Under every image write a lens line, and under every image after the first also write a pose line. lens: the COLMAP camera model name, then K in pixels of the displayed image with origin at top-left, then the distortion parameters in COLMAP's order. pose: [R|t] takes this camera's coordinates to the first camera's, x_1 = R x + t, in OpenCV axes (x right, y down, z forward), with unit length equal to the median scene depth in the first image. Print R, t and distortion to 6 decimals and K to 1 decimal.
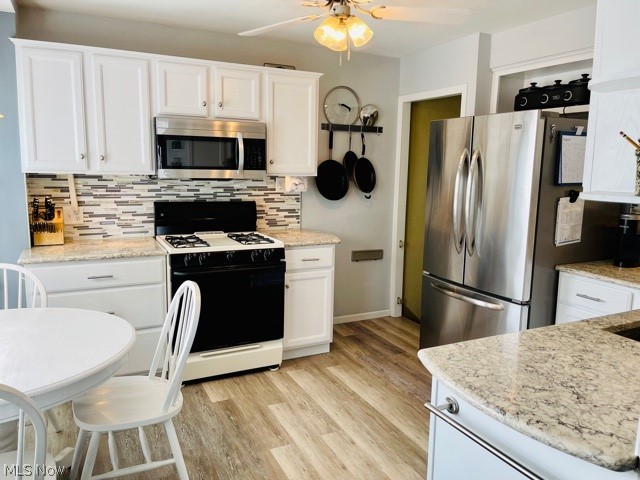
lens RADIAL K [[491.0, 0, 320.0], [0, 491.0, 240.0], [0, 0, 1]] dist [0.029241, -0.001915]
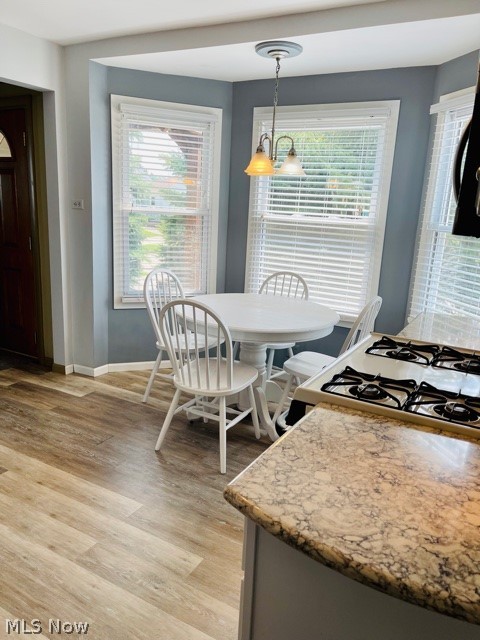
lens RADIAL K [[490.7, 0, 240.0], [0, 490.7, 320.0], [0, 0, 1]] dist [-0.005617, -0.007256]
pose [[-0.825261, 0.084694, -0.558364, 0.210976], [-0.142812, 0.925261, 0.351421, -0.215823], [0.546396, 0.369756, -0.751487, 1.533821]]
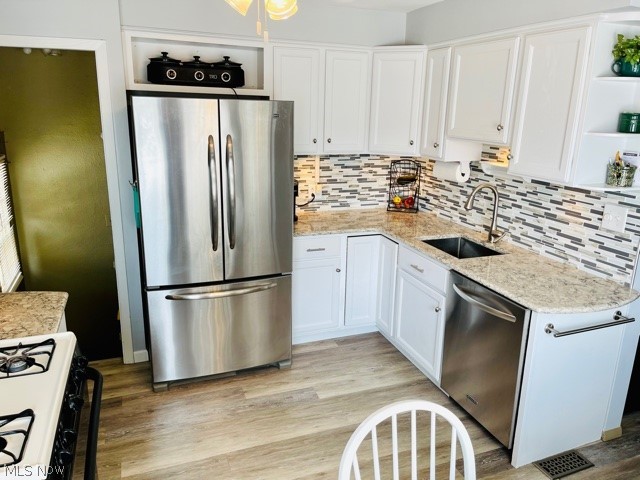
lens RADIAL K [[491.0, 0, 320.0], [0, 491.0, 240.0], [0, 0, 1]] dist [0.029241, -0.001915]
pose [[0.082552, -0.273846, 0.958224, -0.668116], [0.124931, 0.956765, 0.262666, -0.240673], [-0.988725, 0.098028, 0.113195, 0.821120]]
